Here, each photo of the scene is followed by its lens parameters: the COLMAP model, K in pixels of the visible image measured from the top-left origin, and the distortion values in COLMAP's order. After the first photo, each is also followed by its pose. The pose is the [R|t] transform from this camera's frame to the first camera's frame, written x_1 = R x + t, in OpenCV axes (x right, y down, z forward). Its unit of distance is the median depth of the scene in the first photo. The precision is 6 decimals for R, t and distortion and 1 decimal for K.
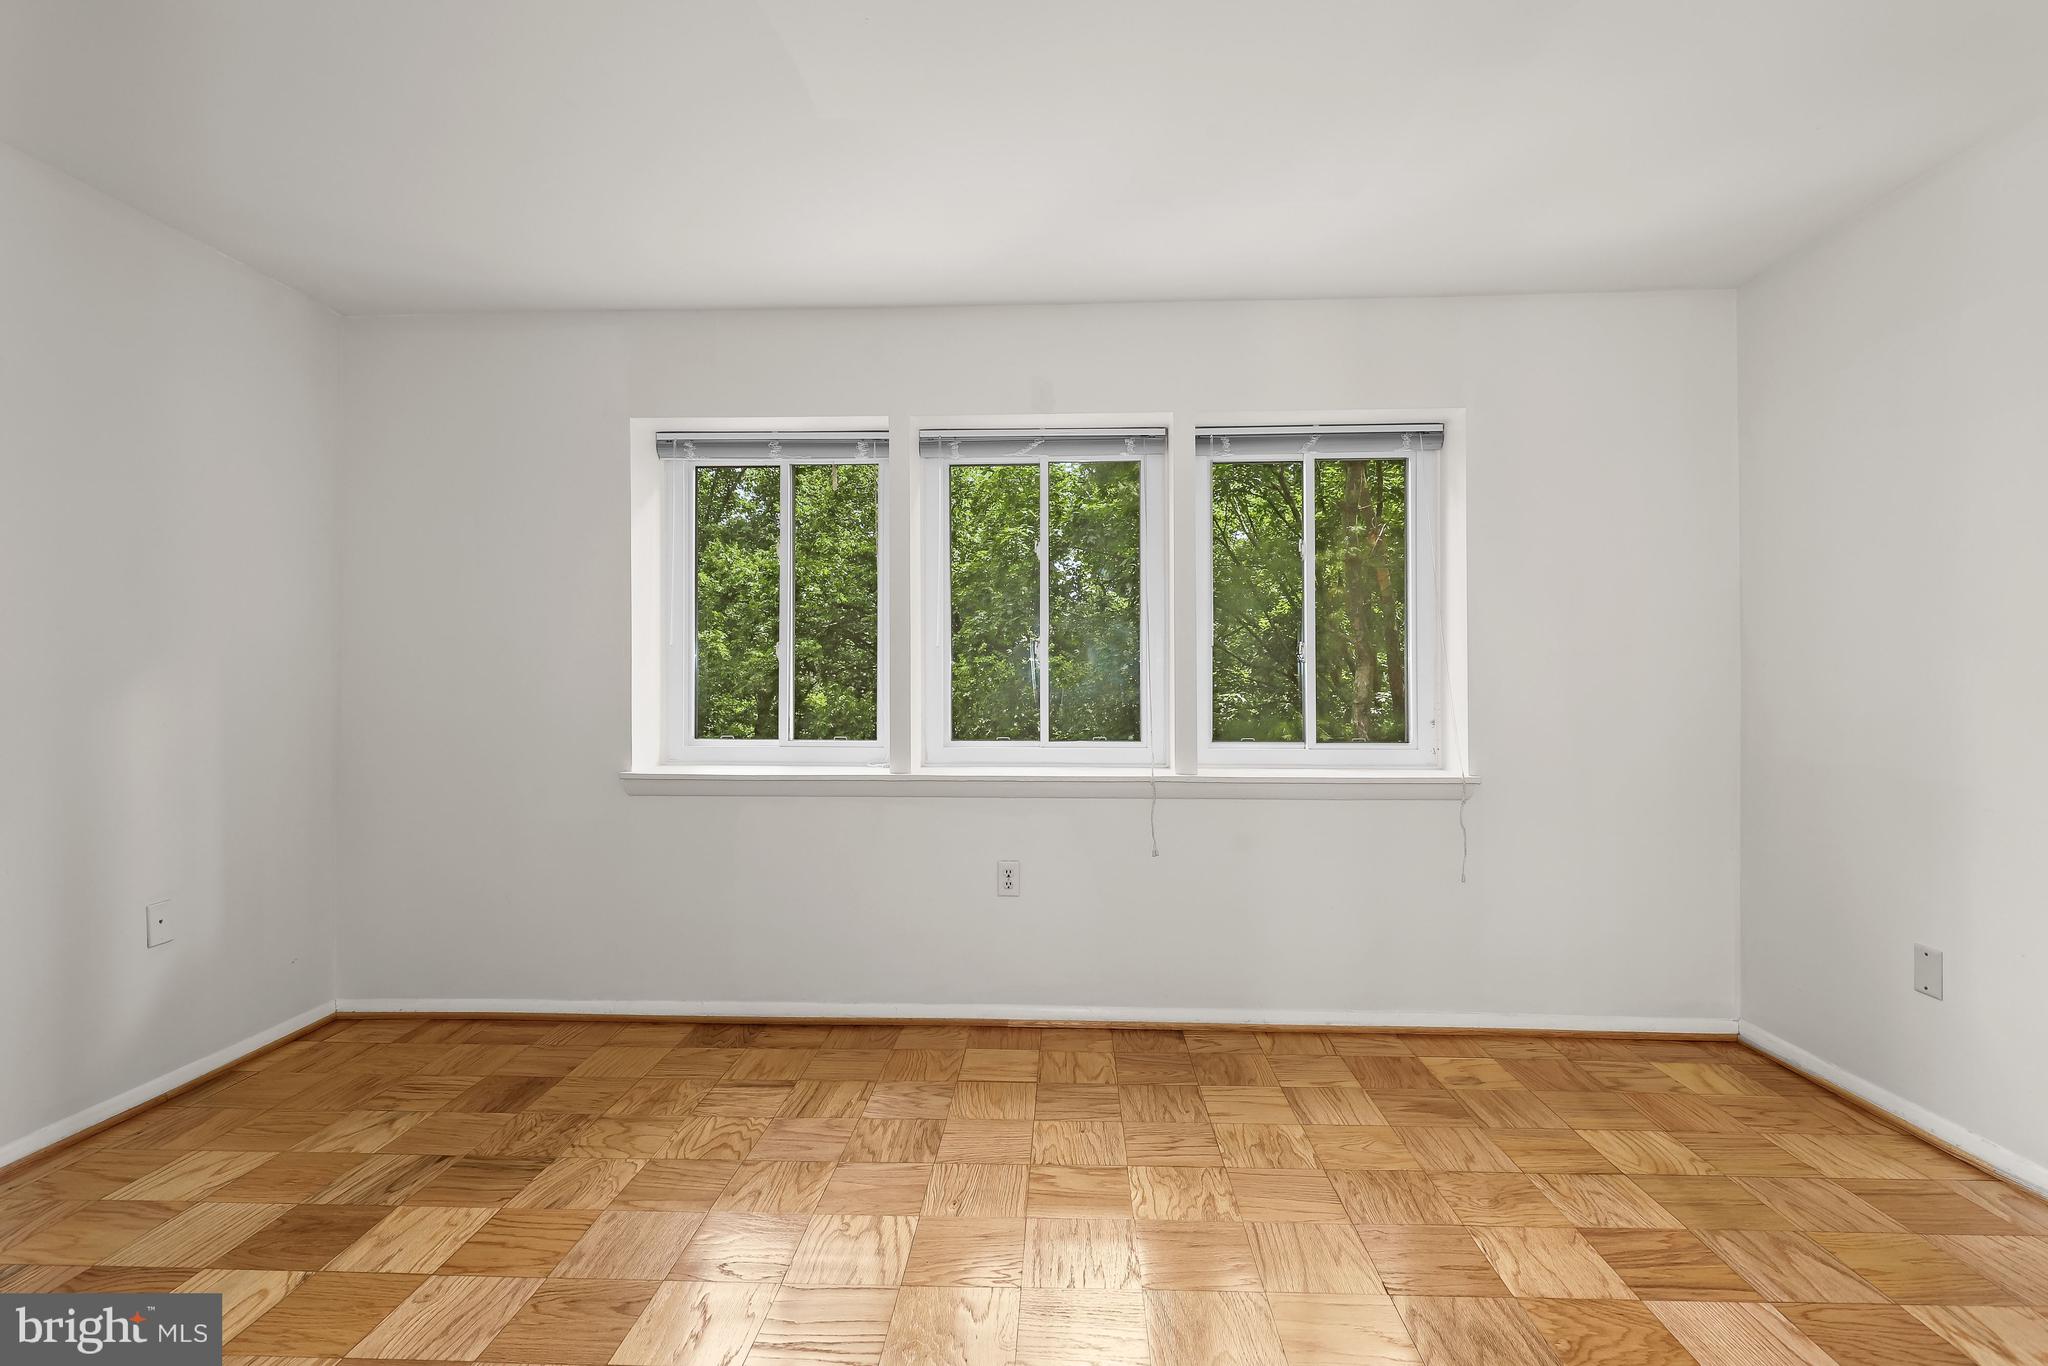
lens RADIAL K [[957.4, 0, 1010.0], [0, 957.4, 663.9], [0, 0, 1]] dist [0.003254, 0.000251]
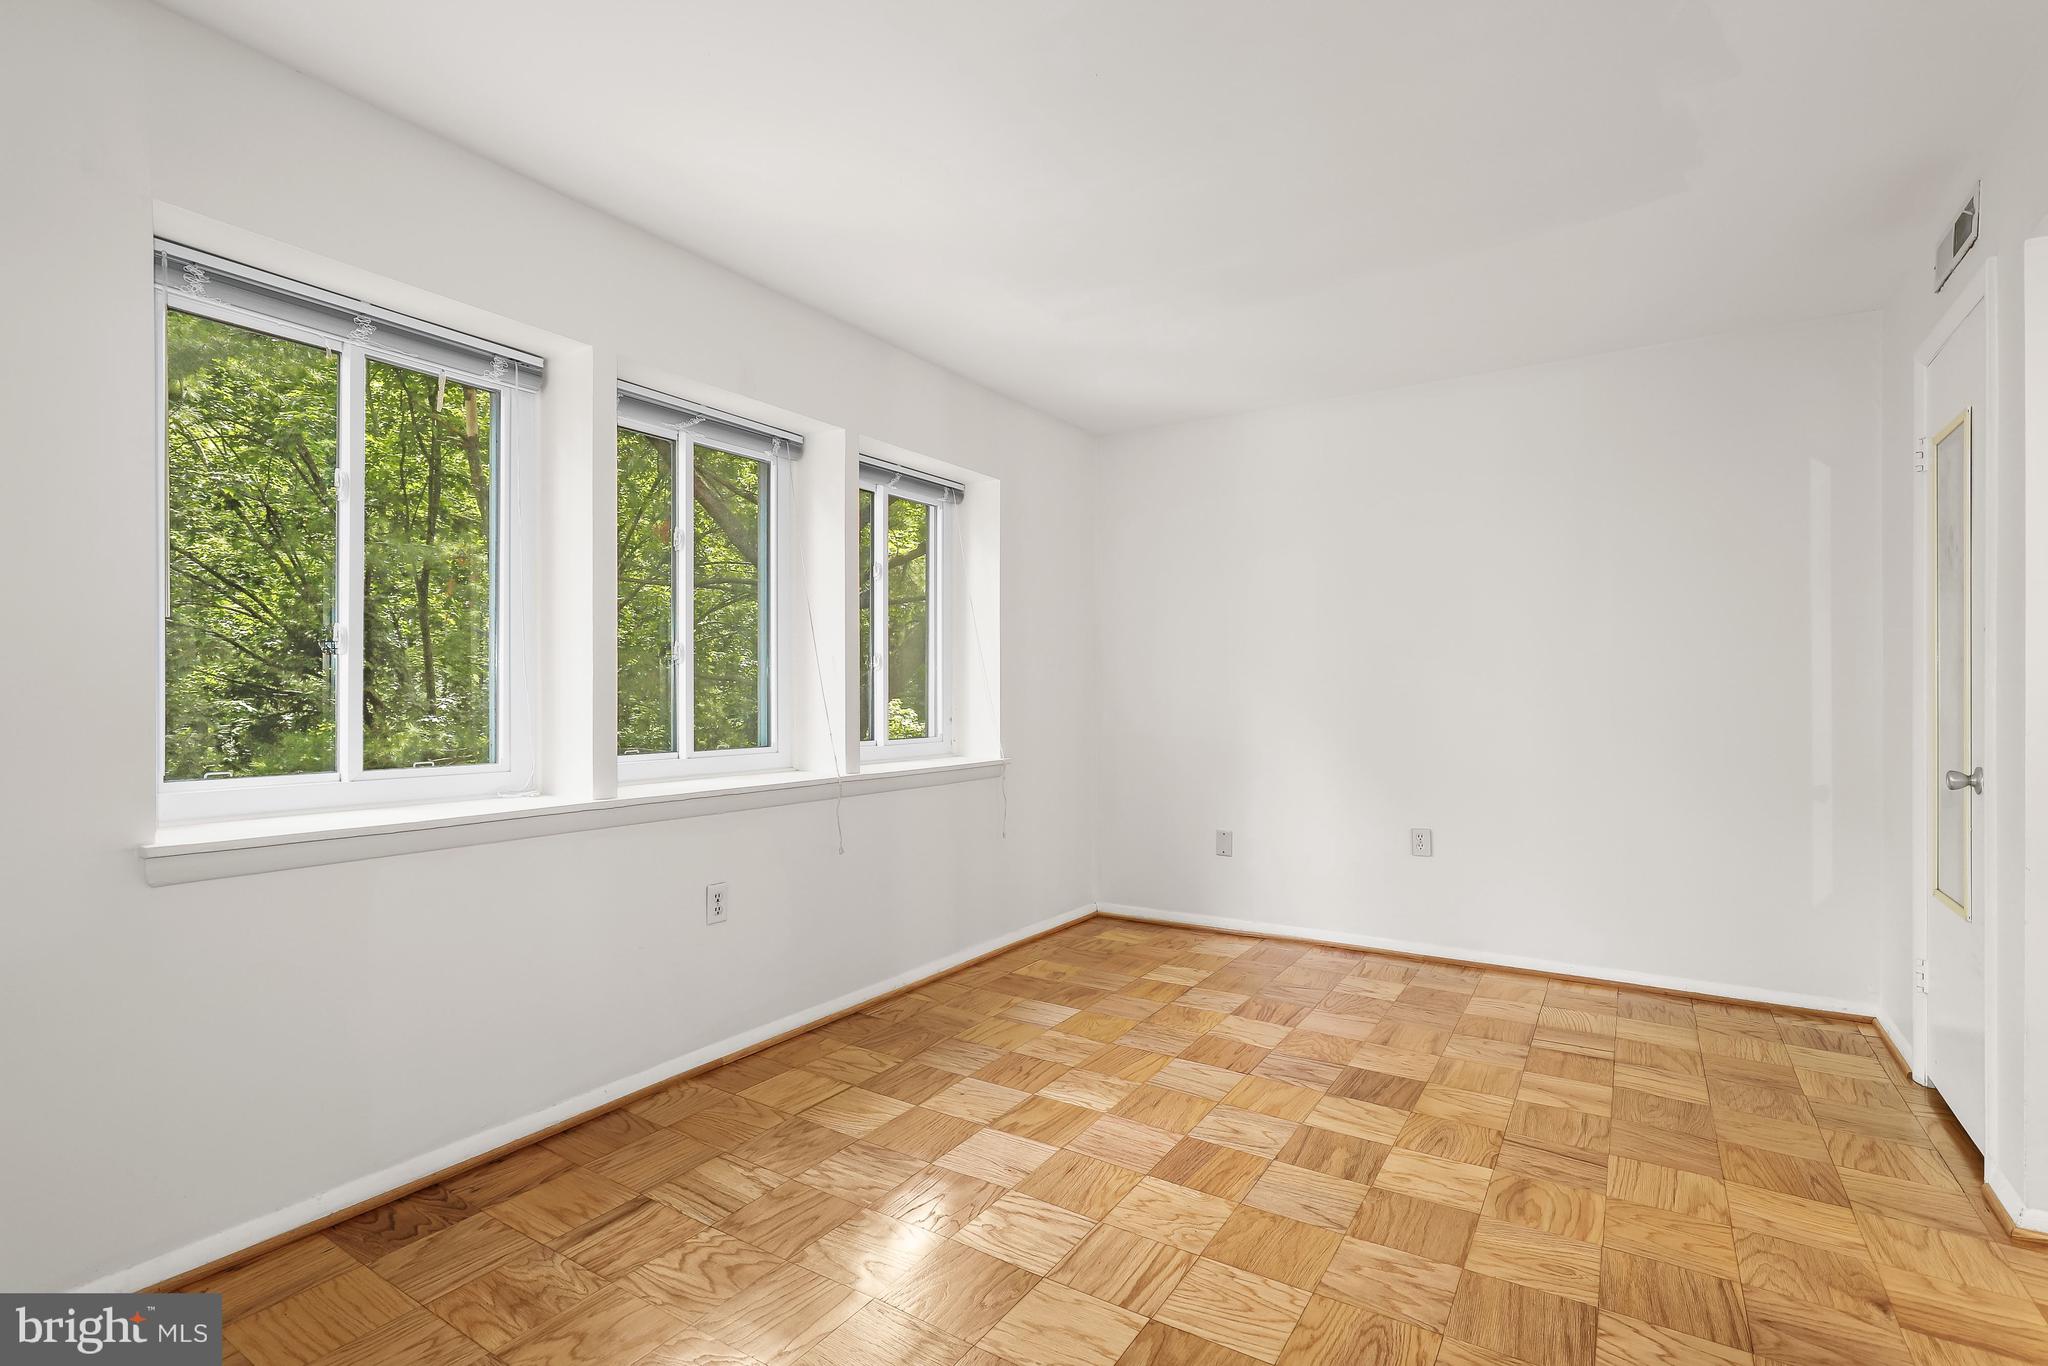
lens RADIAL K [[957.4, 0, 1016.2], [0, 957.4, 694.9], [0, 0, 1]] dist [0.003254, 0.000251]
pose [[0.505662, 0.000797, 0.862732, -0.764729], [-0.012559, 0.999900, 0.006437, 0.022786], [-0.862640, -0.014090, 0.505621, 0.365670]]
